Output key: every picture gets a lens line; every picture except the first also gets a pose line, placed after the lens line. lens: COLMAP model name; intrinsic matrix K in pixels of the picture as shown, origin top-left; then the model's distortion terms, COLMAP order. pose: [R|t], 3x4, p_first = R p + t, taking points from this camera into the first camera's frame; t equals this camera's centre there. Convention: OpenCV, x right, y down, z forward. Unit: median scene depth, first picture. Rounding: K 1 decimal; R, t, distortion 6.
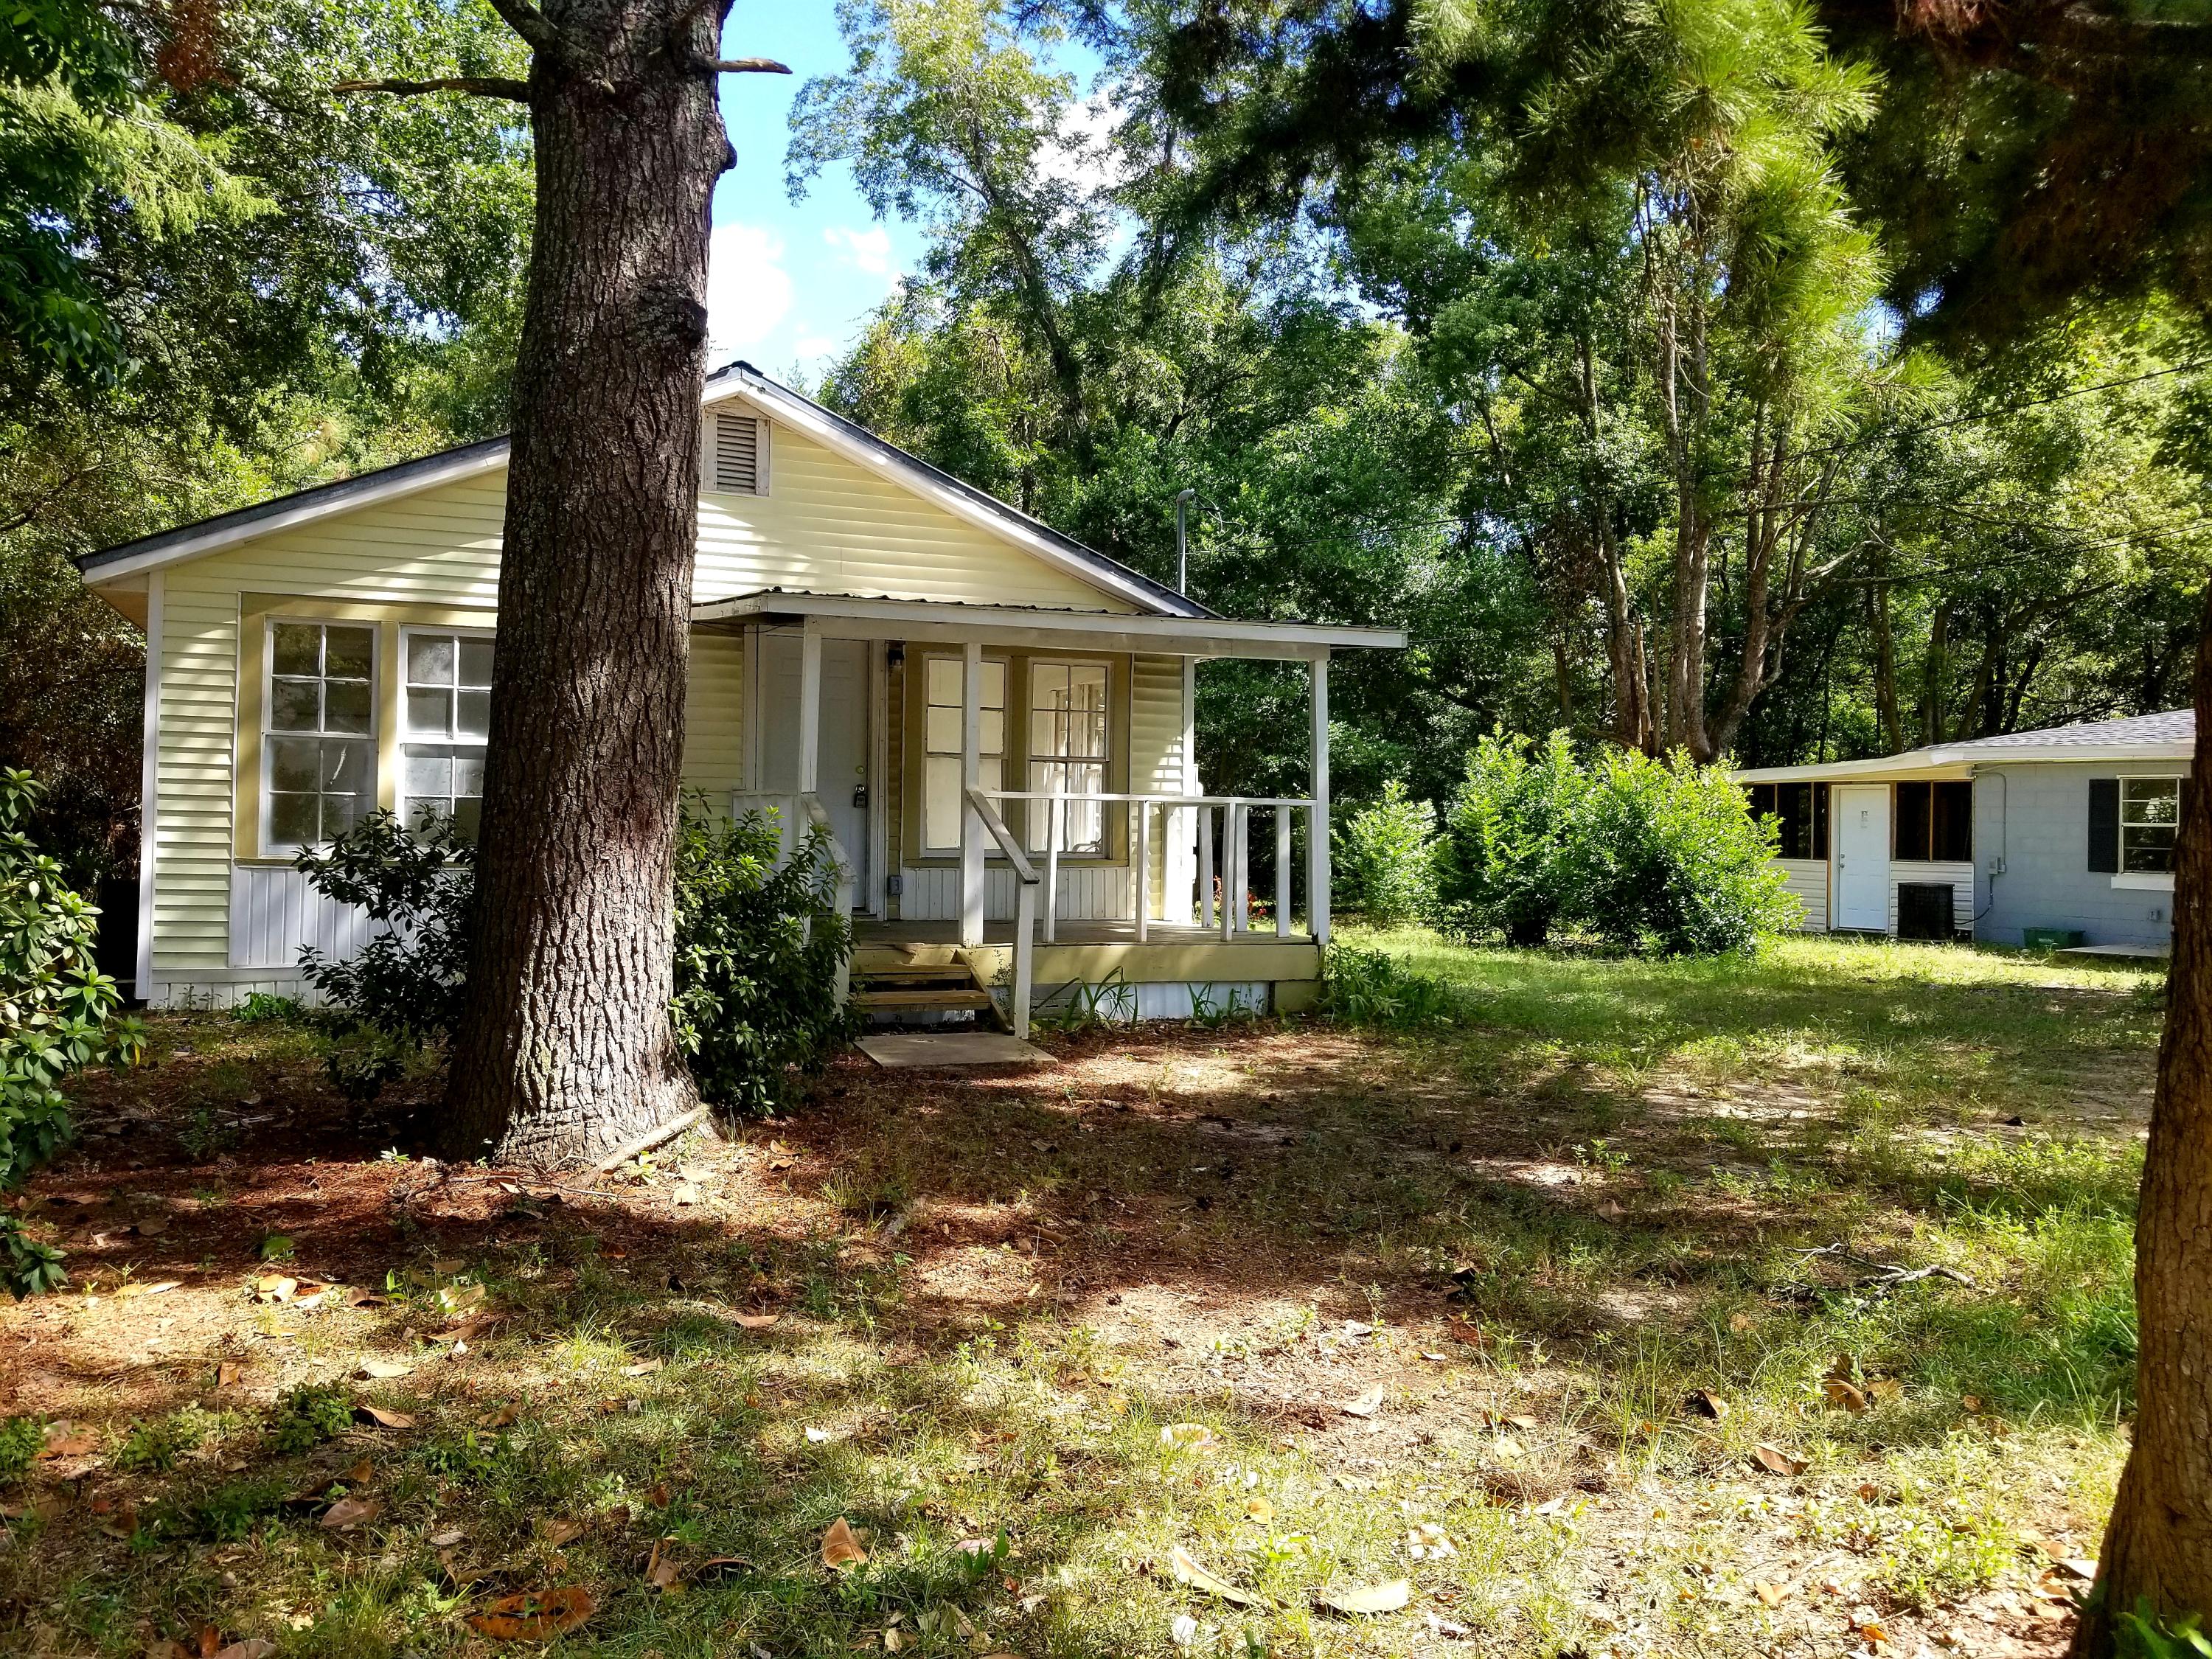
lens RADIAL K [[1725.1, 0, 1082.2], [0, 1725.1, 845.2], [0, 0, 1]] dist [0.050862, -0.051217]
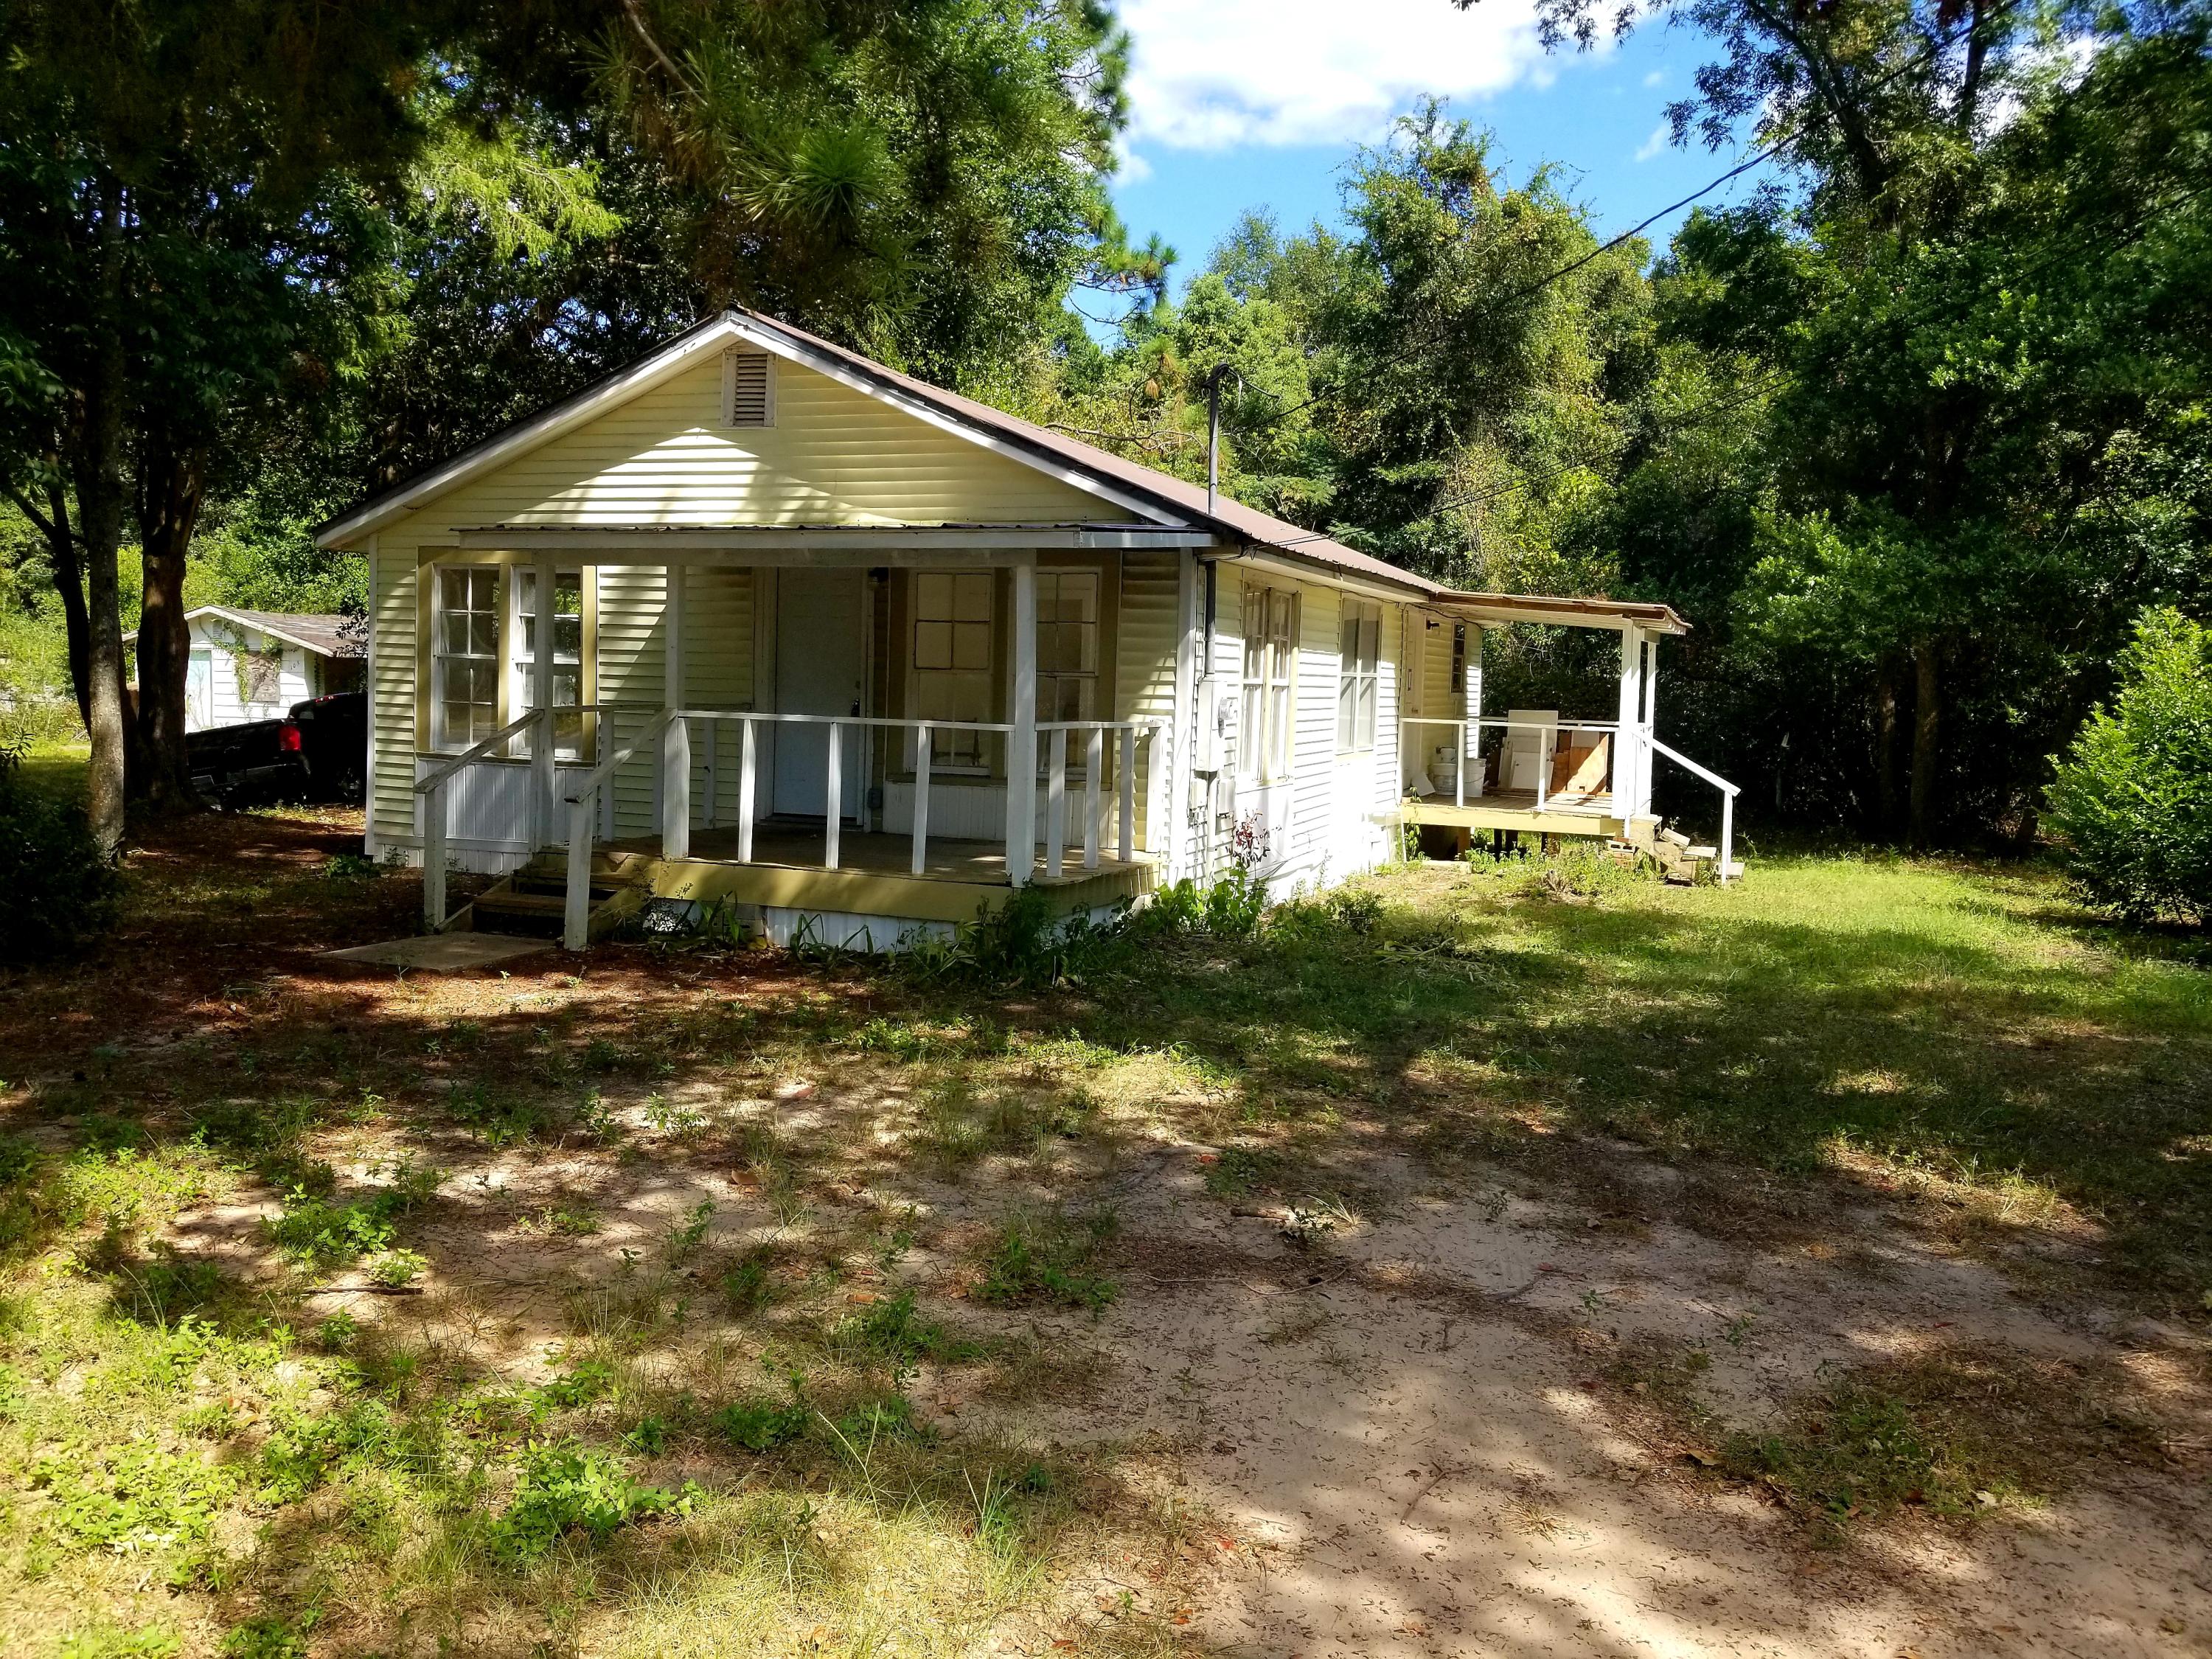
lens RADIAL K [[1725.1, 0, 1099.9], [0, 1725.1, 810.0], [0, 0, 1]] dist [0.050862, -0.051217]
pose [[0.734510, 0.053555, -0.676482, 0.753118], [-0.024532, 0.998325, 0.052398, -0.029446], [0.678155, -0.021892, 0.734593, 0.379934]]
